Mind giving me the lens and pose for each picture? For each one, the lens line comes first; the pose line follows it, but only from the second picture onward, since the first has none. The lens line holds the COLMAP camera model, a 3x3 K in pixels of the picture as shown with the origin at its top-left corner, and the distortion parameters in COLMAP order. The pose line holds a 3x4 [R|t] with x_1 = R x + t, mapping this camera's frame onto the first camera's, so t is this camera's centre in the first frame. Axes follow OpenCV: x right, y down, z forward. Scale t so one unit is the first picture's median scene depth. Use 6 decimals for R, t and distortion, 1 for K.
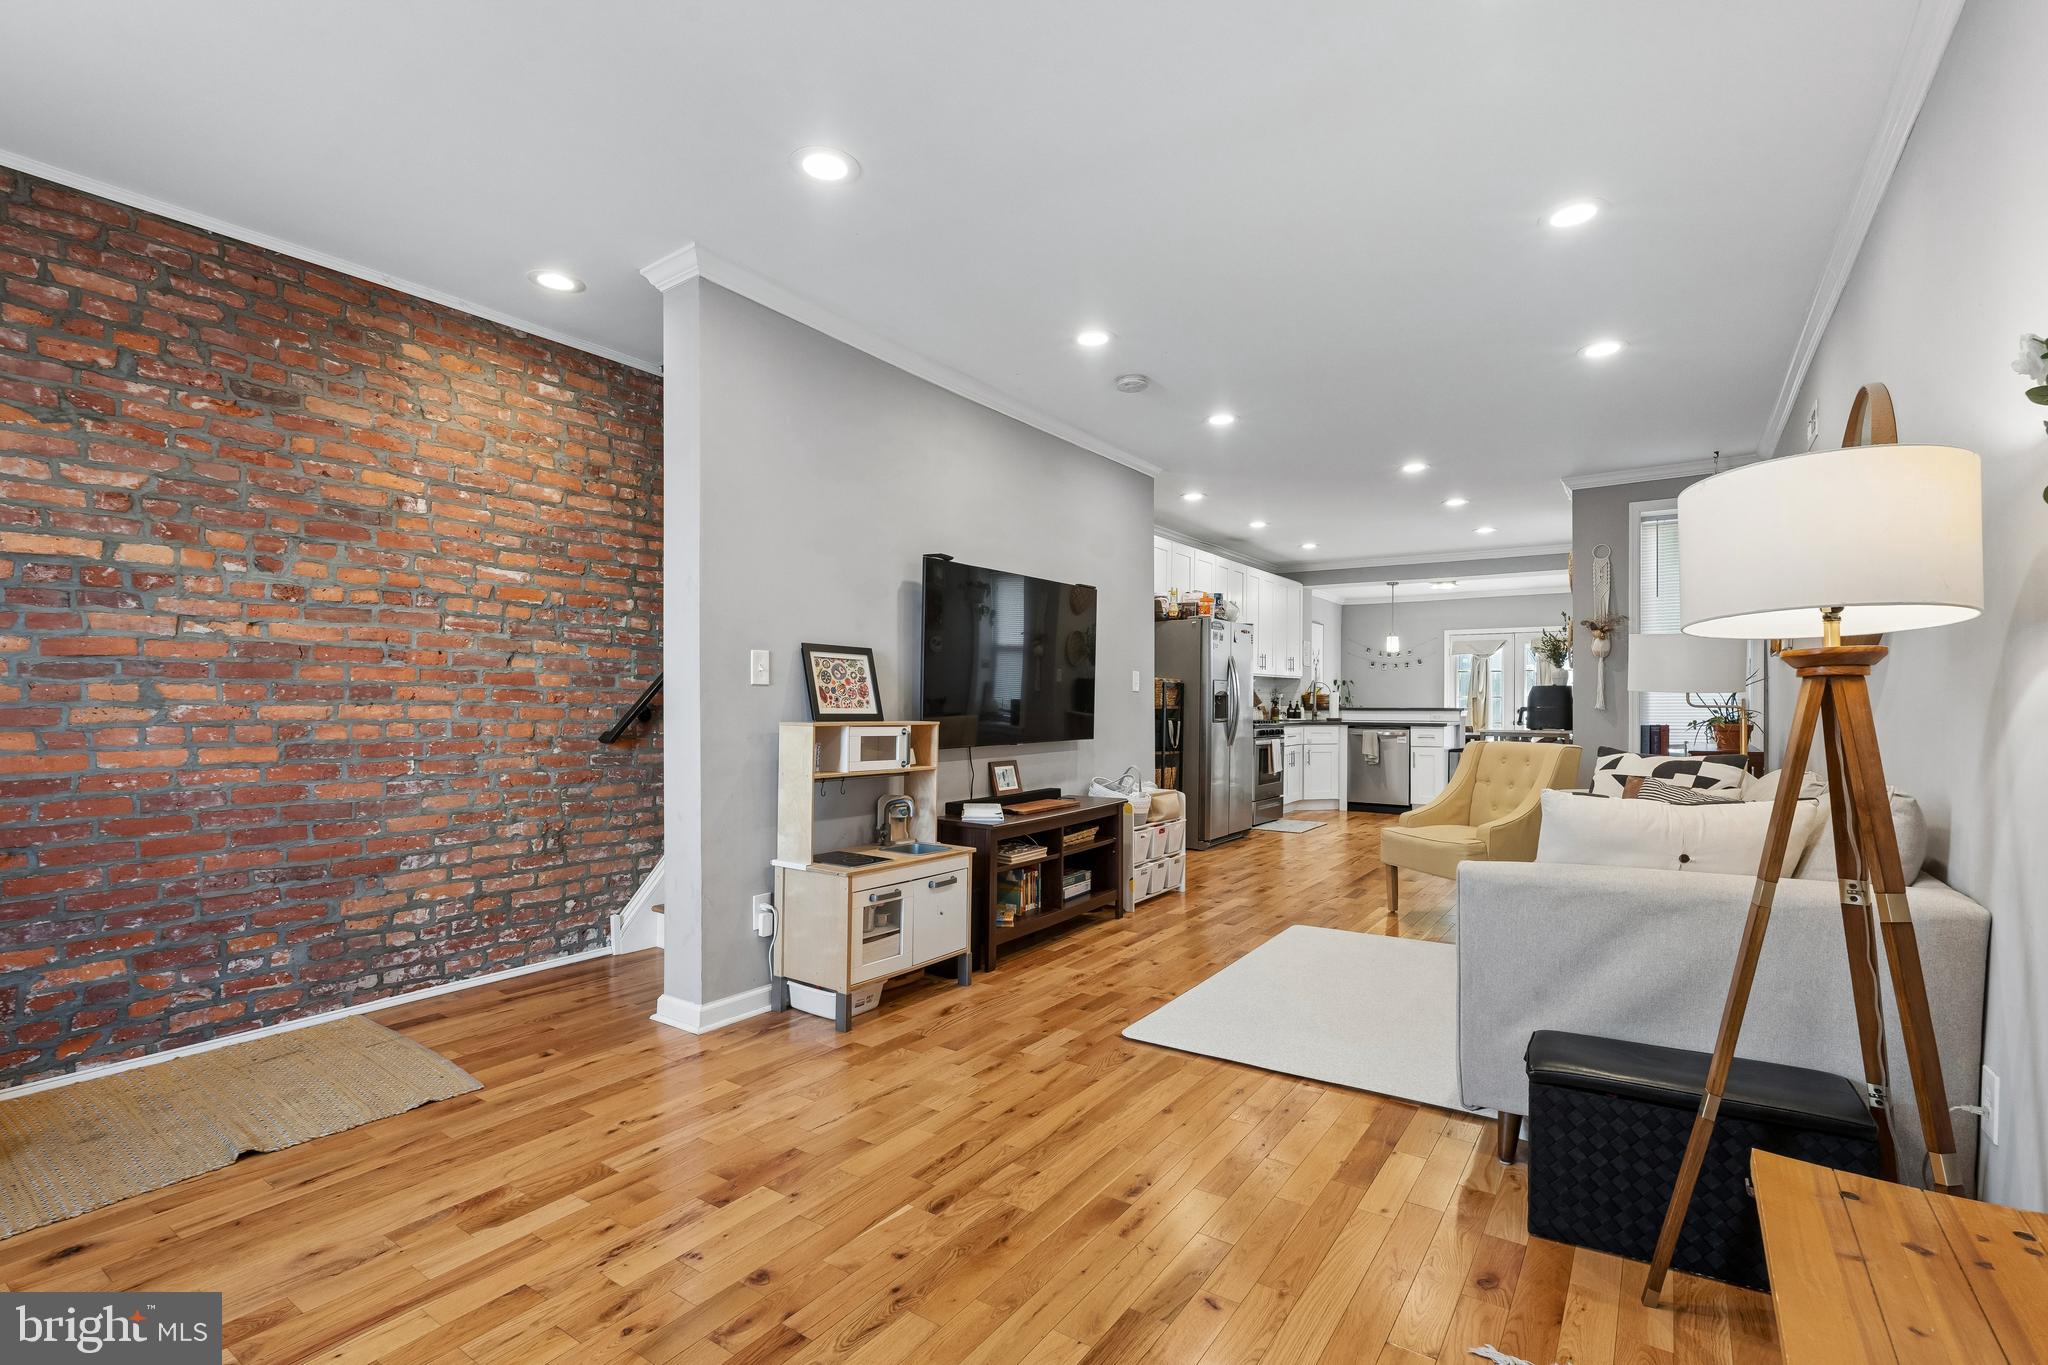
lens RADIAL K [[938.0, 0, 1019.3], [0, 938.0, 722.7], [0, 0, 1]] dist [-0.006197, 0.001127]
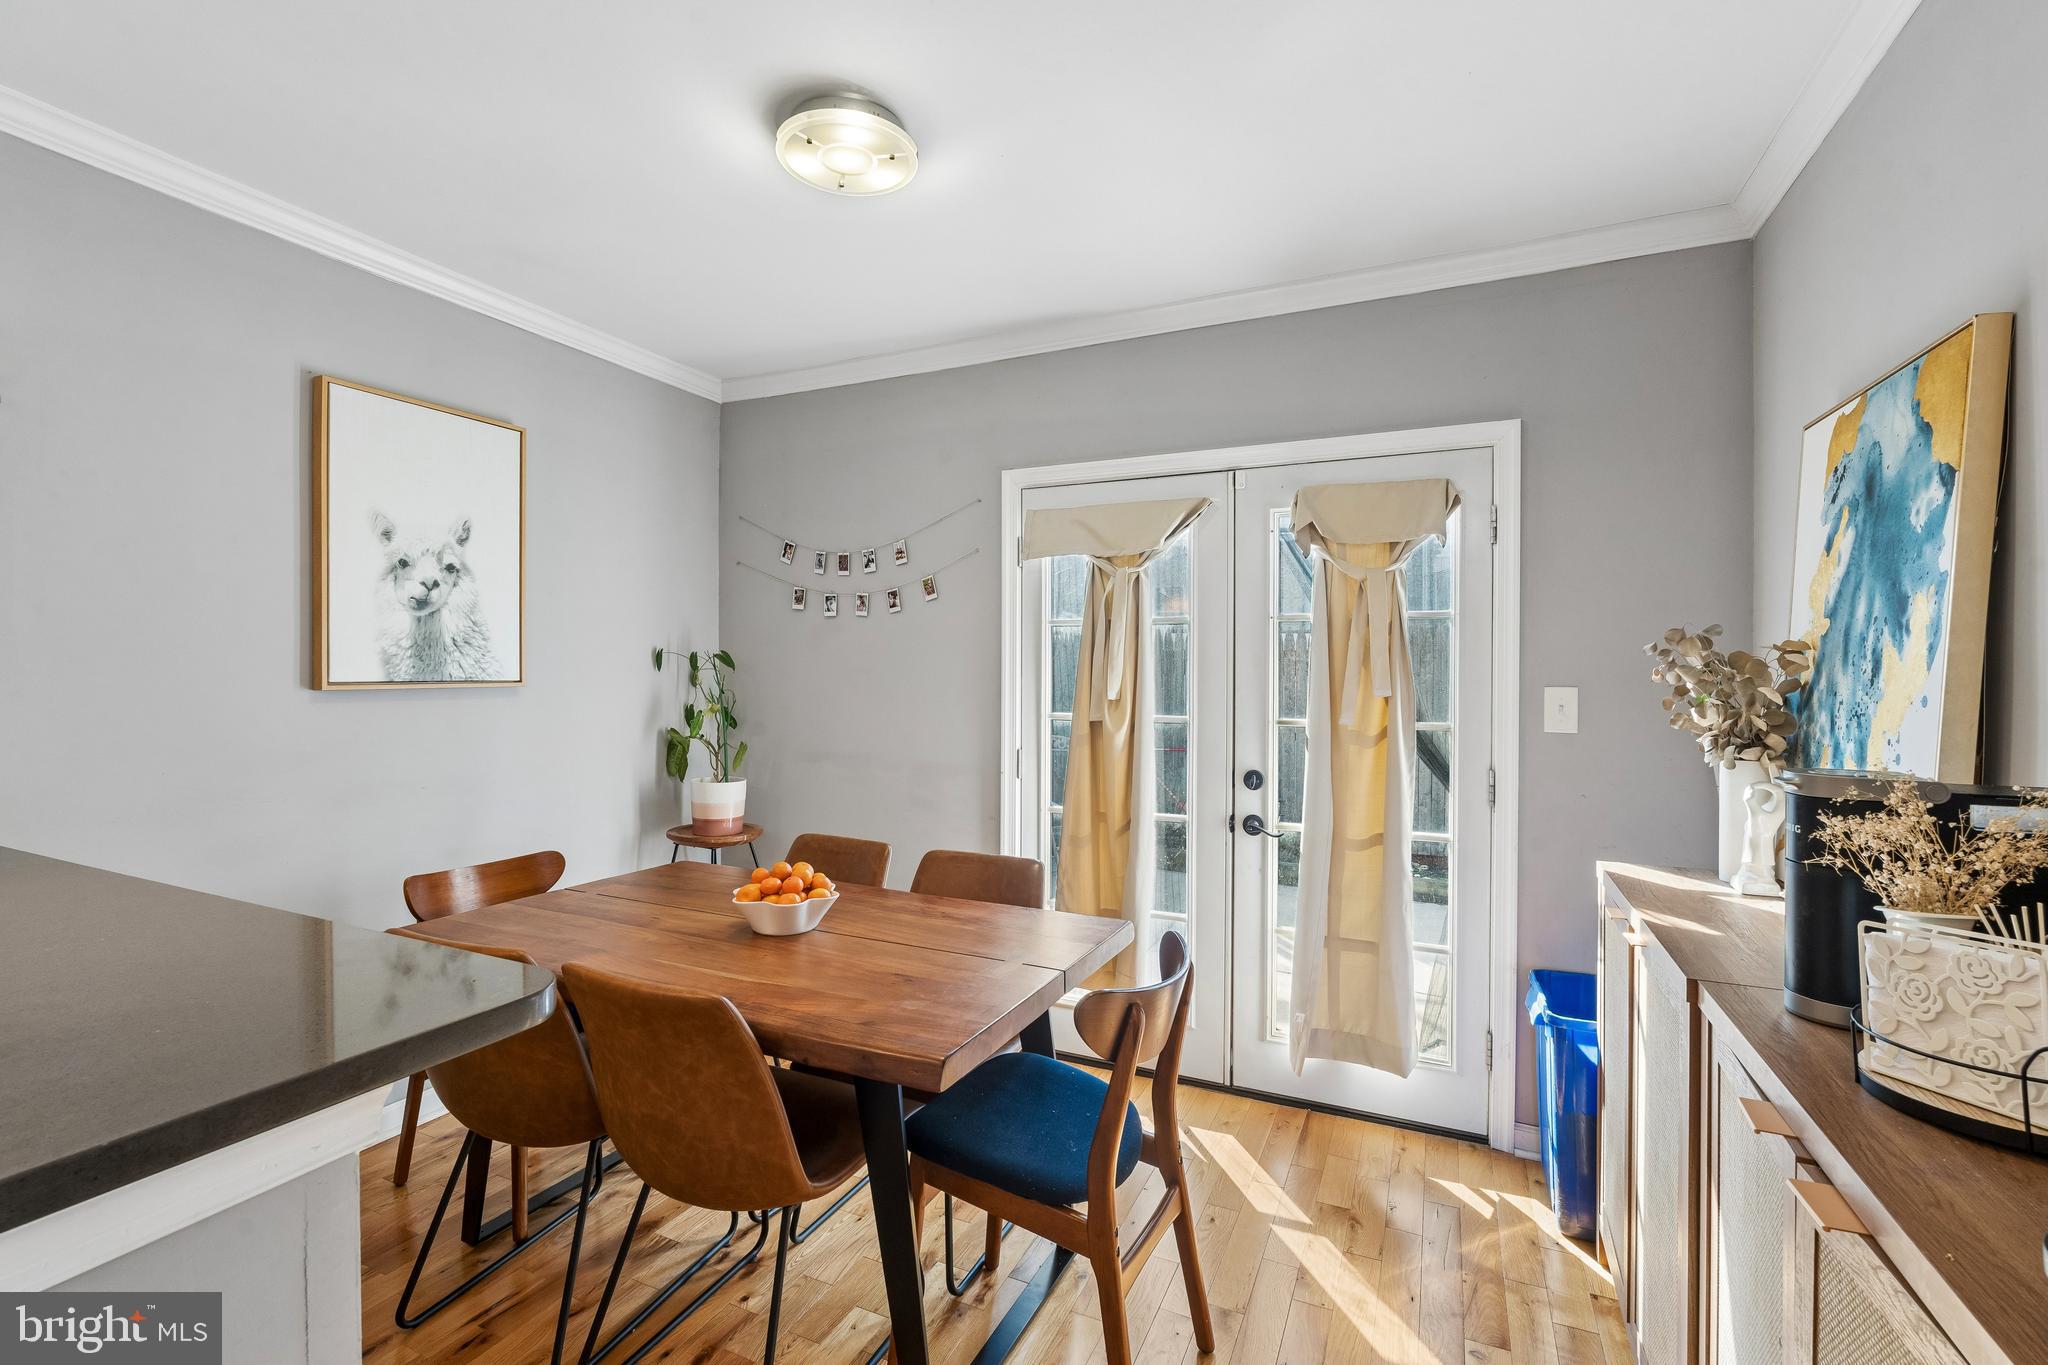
lens RADIAL K [[900.5, 0, 1024.4], [0, 900.5, 672.8], [0, 0, 1]] dist [-0.005688, 0.000667]
pose [[0.985512, 0.001852, 0.169595, 1.241677], [0.001099, 0.999850, -0.017303, -0.106071], [-0.169602, 0.017238, 0.985362, 2.214436]]
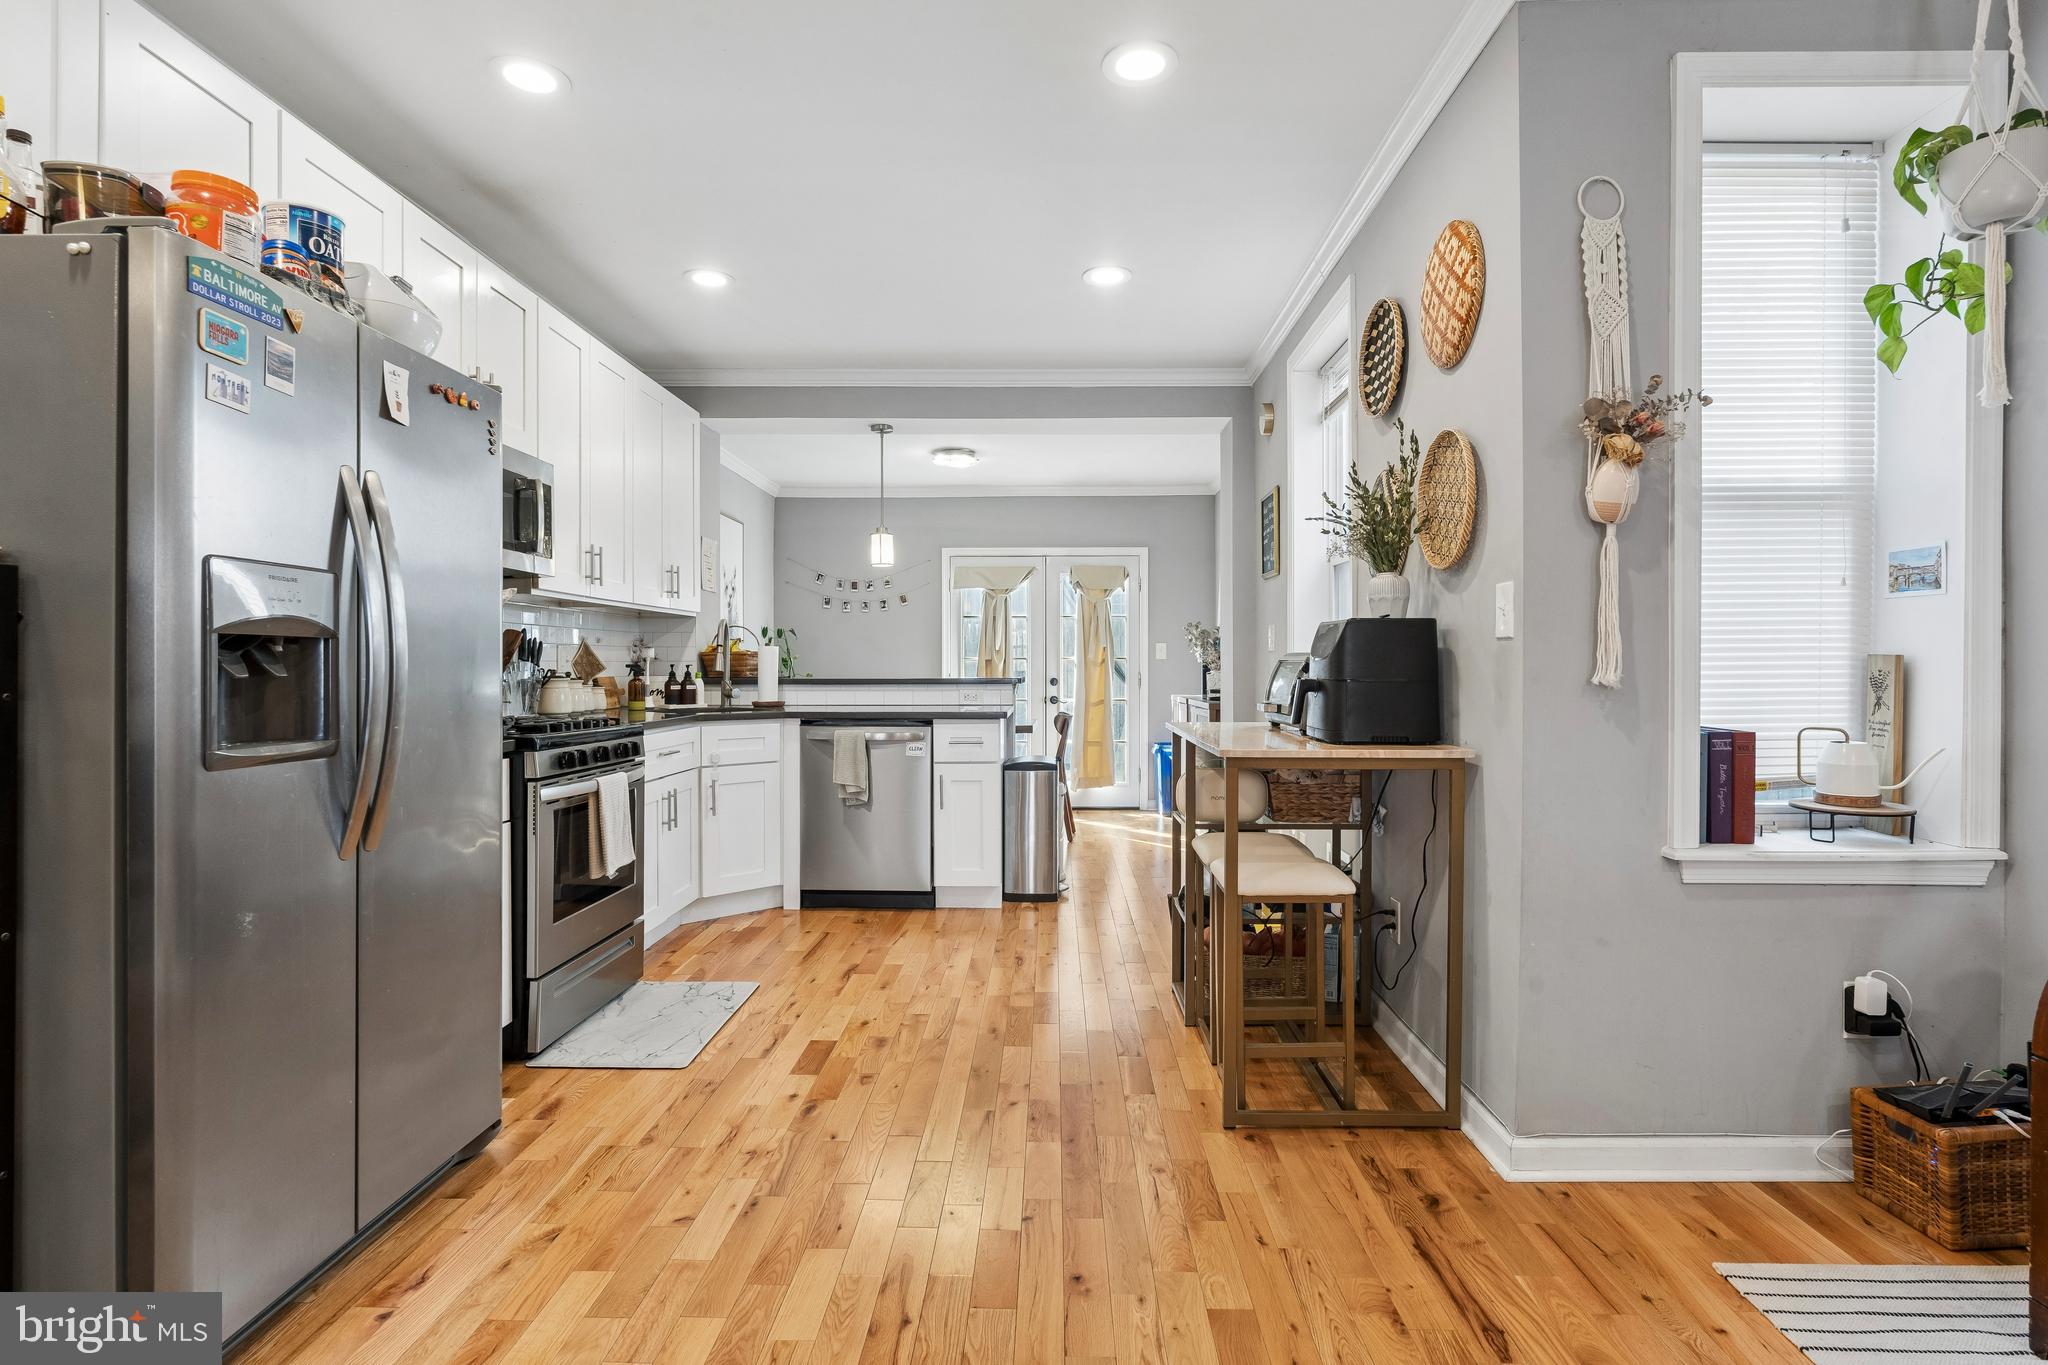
lens RADIAL K [[1023.3, 0, 1028.0], [0, 1023.3, 673.2], [0, 0, 1]] dist [-0.019336, -0.000264]
pose [[0.832500, -0.003643, 0.554014, 0.405948], [0.013110, 0.999828, -0.013126, -0.026844], [-0.553871, 0.018191, 0.832404, 1.265950]]
